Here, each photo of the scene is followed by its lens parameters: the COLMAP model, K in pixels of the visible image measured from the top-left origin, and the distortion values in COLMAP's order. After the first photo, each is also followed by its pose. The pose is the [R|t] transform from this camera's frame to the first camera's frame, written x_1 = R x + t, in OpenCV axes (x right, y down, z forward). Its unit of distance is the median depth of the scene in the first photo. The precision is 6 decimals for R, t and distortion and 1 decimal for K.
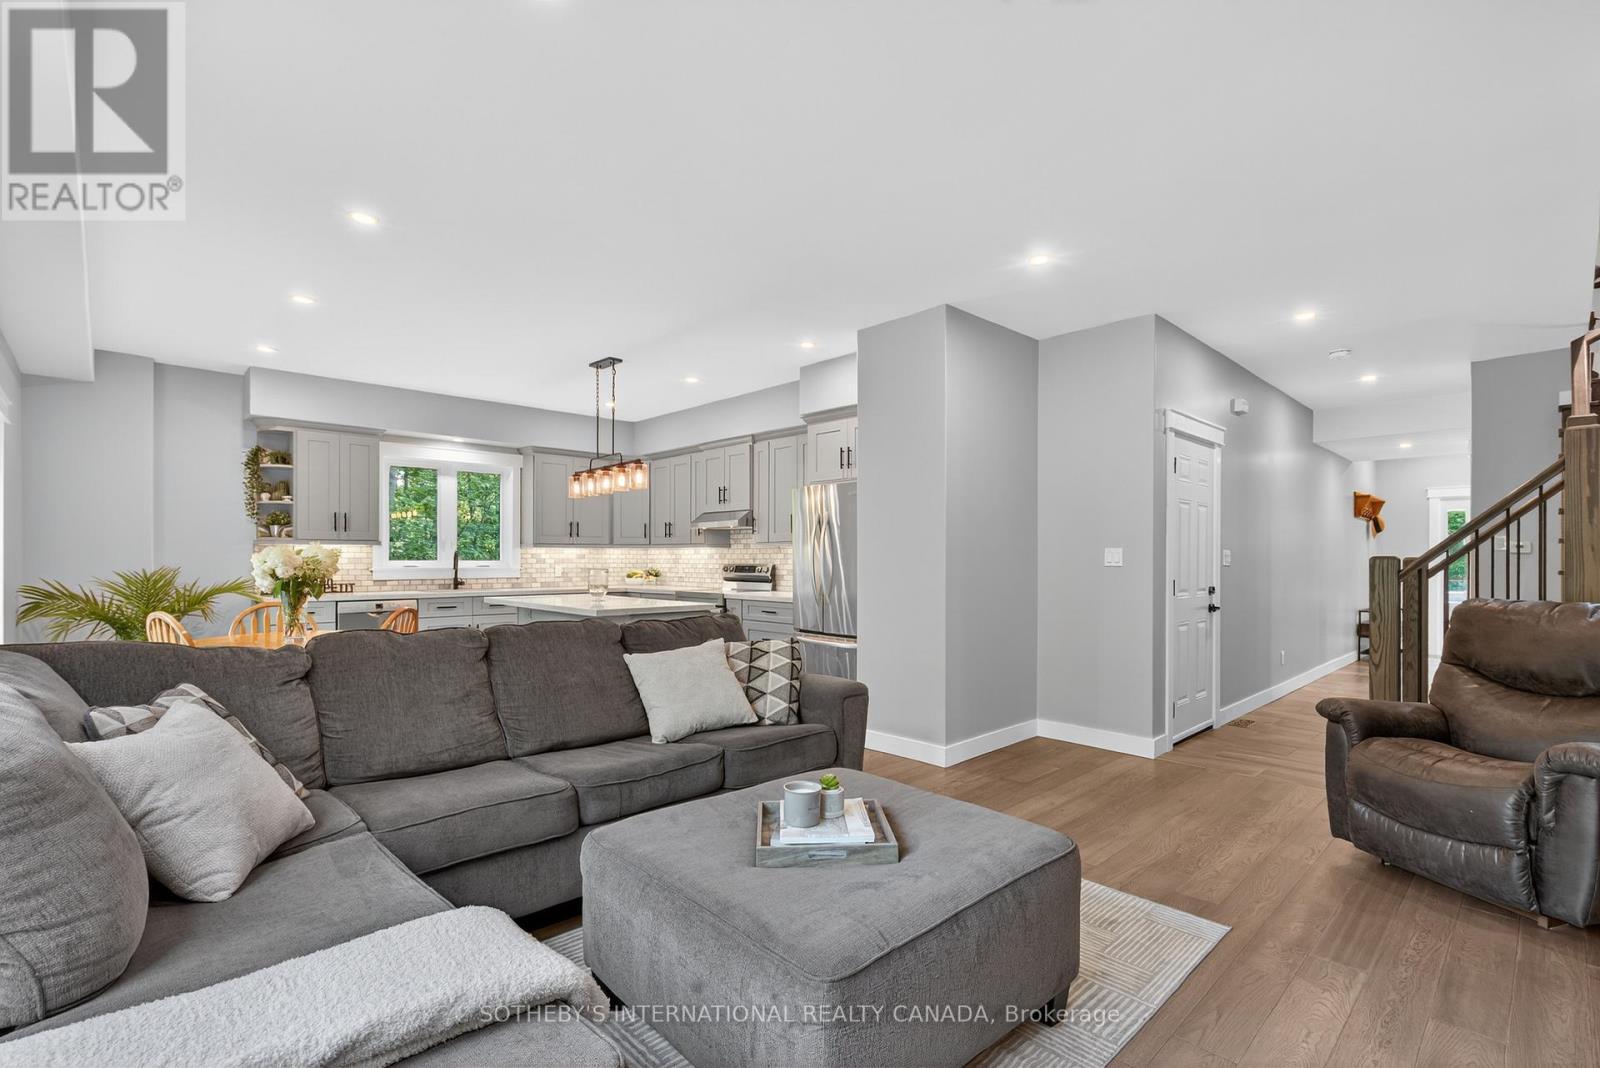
lens RADIAL K [[728.3, 0, 812.6], [0, 728.3, 570.8], [0, 0, 1]] dist [-0.003245, 0.001189]
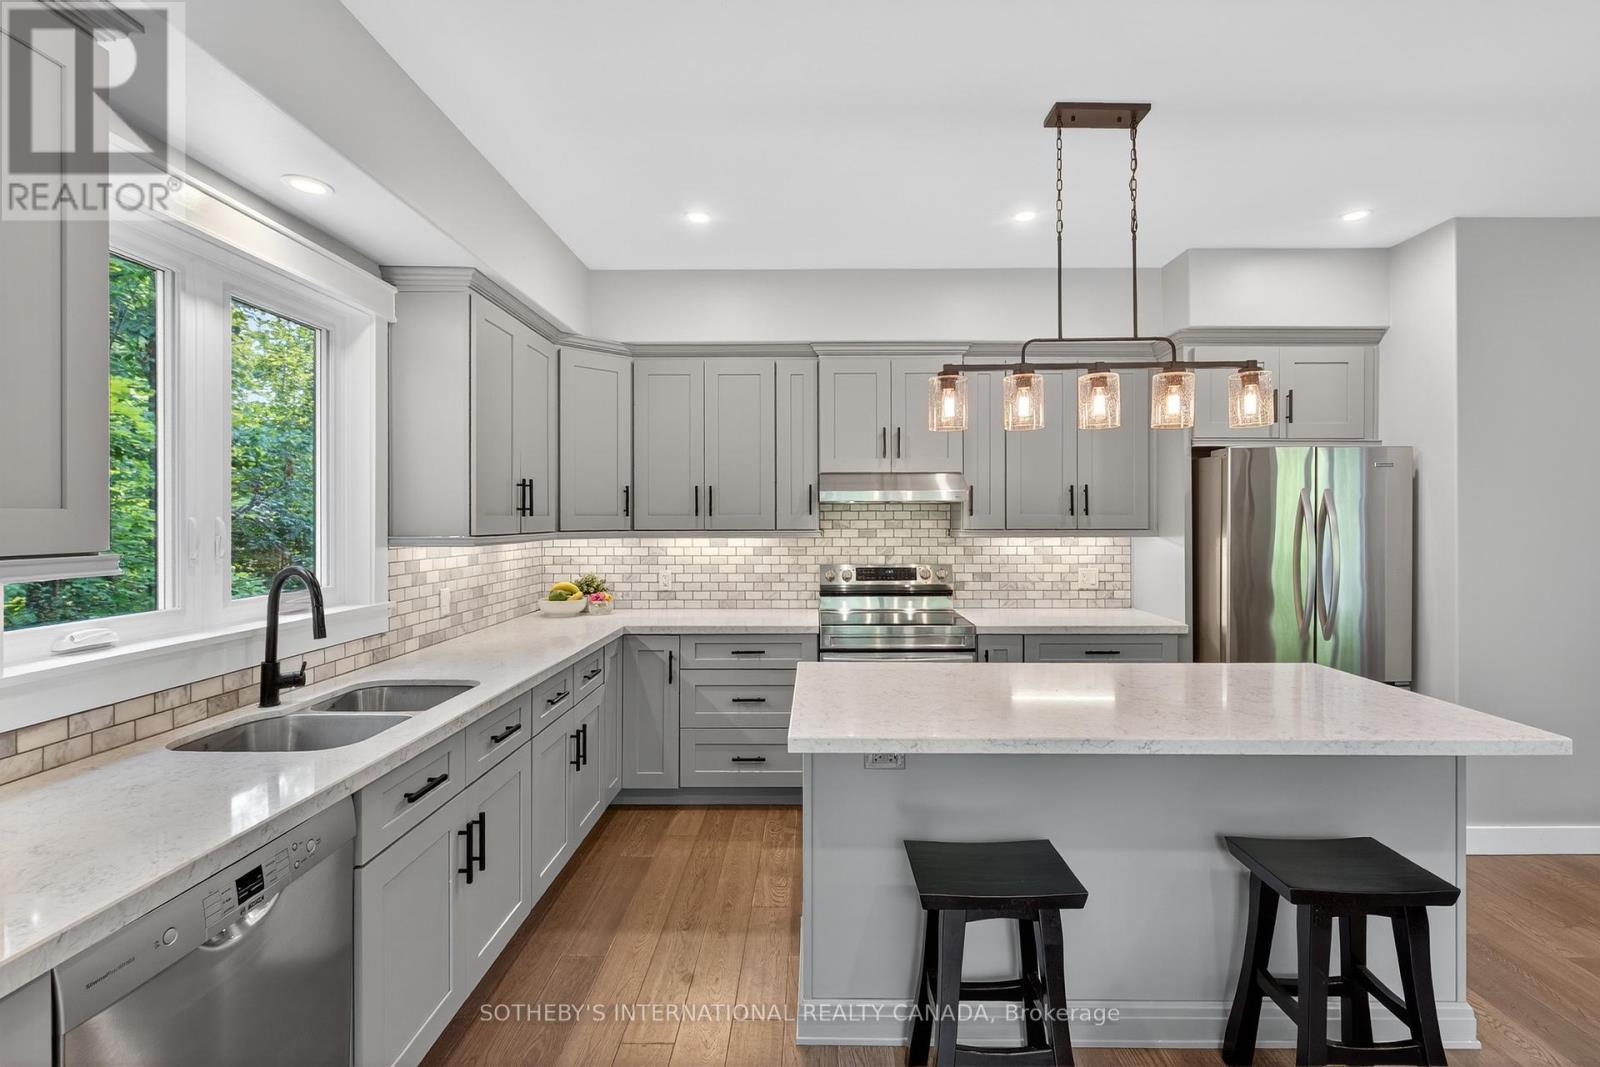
lens RADIAL K [[728.3, 0, 809.2], [0, 728.3, 520.7], [0, 0, 1]] dist [-0.003245, 0.001189]
pose [[0.691734, -0.003682, 0.722143, -0.561582], [0.015788, 0.999825, -0.010025, -0.040536], [-0.721980, 0.018335, 0.691671, 0.666947]]
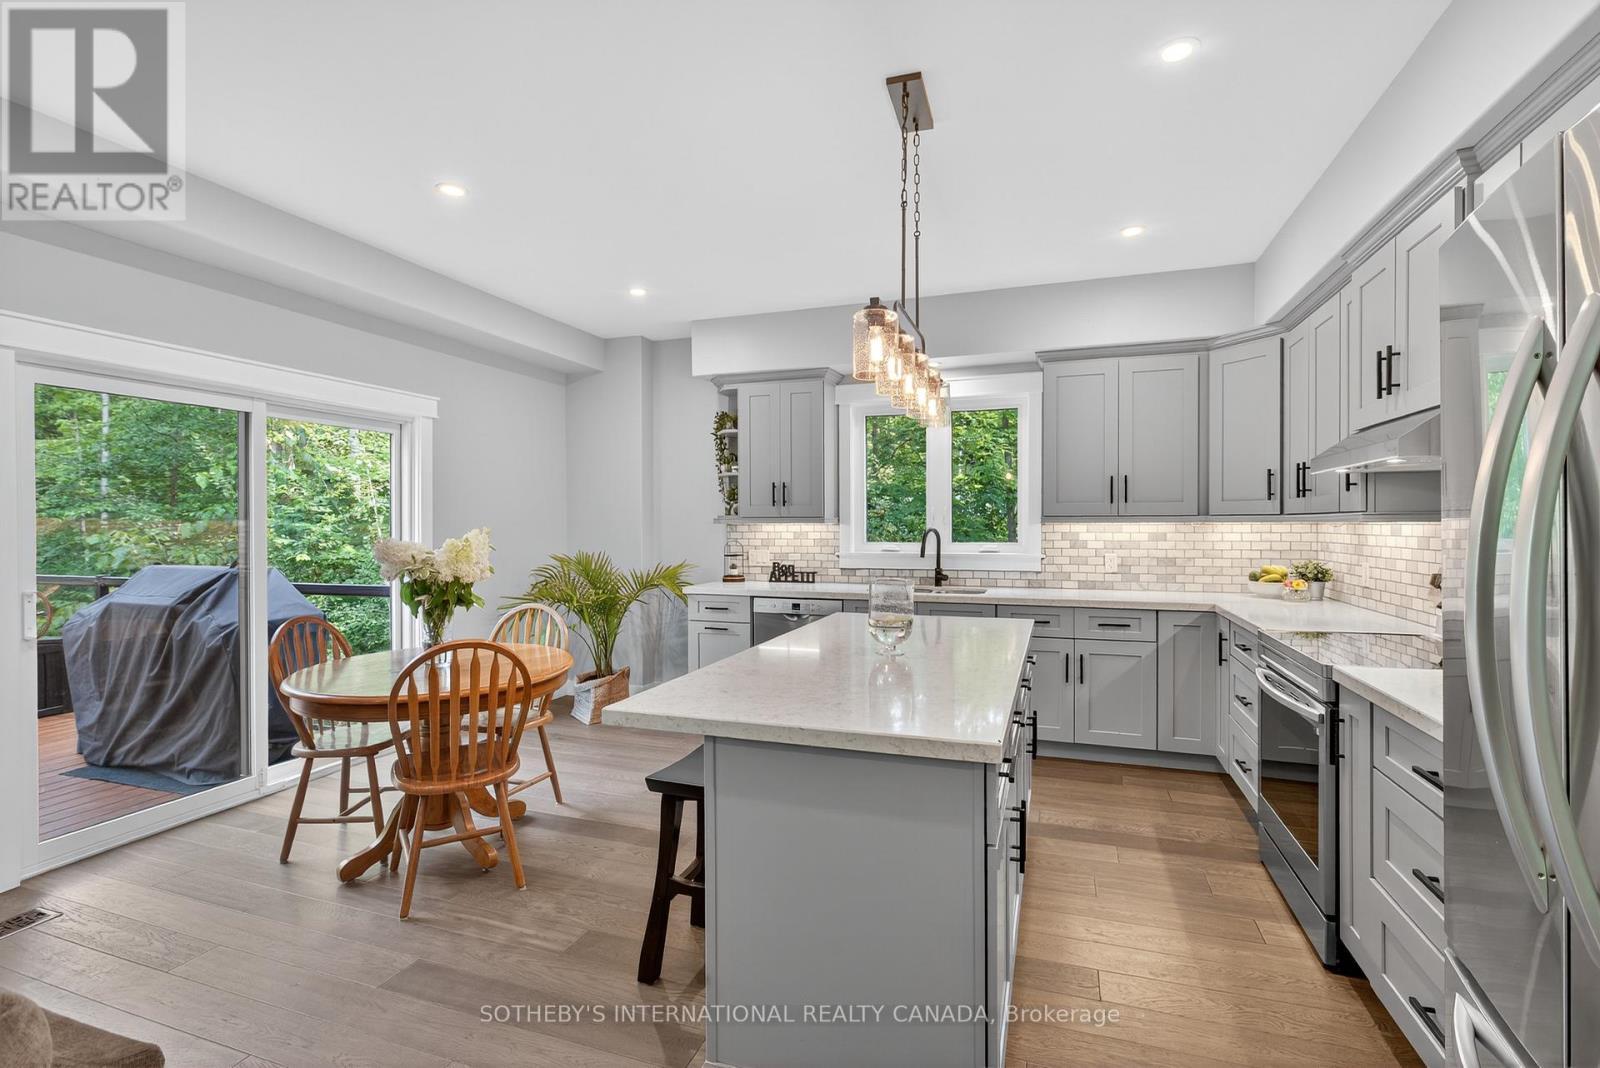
lens RADIAL K [[728.3, 0, 810.0], [0, 728.3, 531.6], [0, 0, 1]] dist [-0.003245, 0.001189]
pose [[0.456293, 0.008458, -0.889790, 0.059184], [-0.010063, 0.999940, 0.004345, -0.027236], [0.889773, 0.006971, 0.456350, 0.597588]]
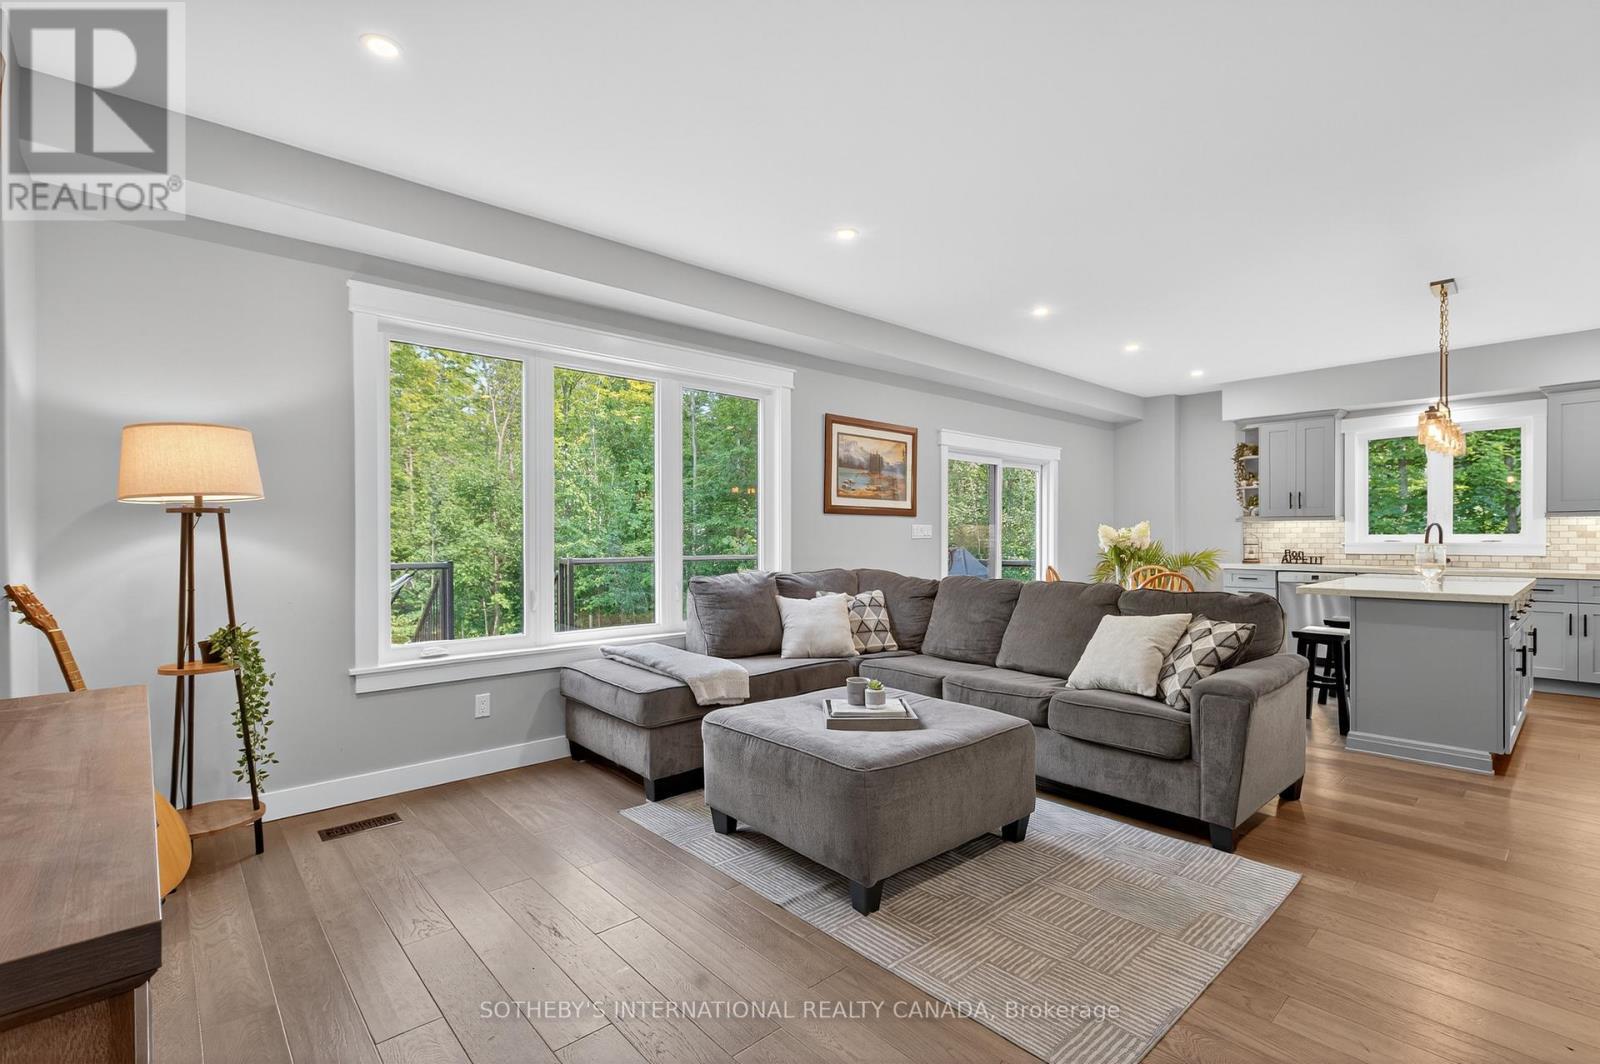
lens RADIAL K [[728.3, 0, 809.7], [0, 728.3, 540.9], [0, 0, 1]] dist [-0.003245, 0.001189]
pose [[-0.023158, 0.005567, -0.999716, 0.429670], [-0.010080, 0.999932, 0.005802, -0.003592], [0.999681, 0.010211, -0.023101, 0.251944]]
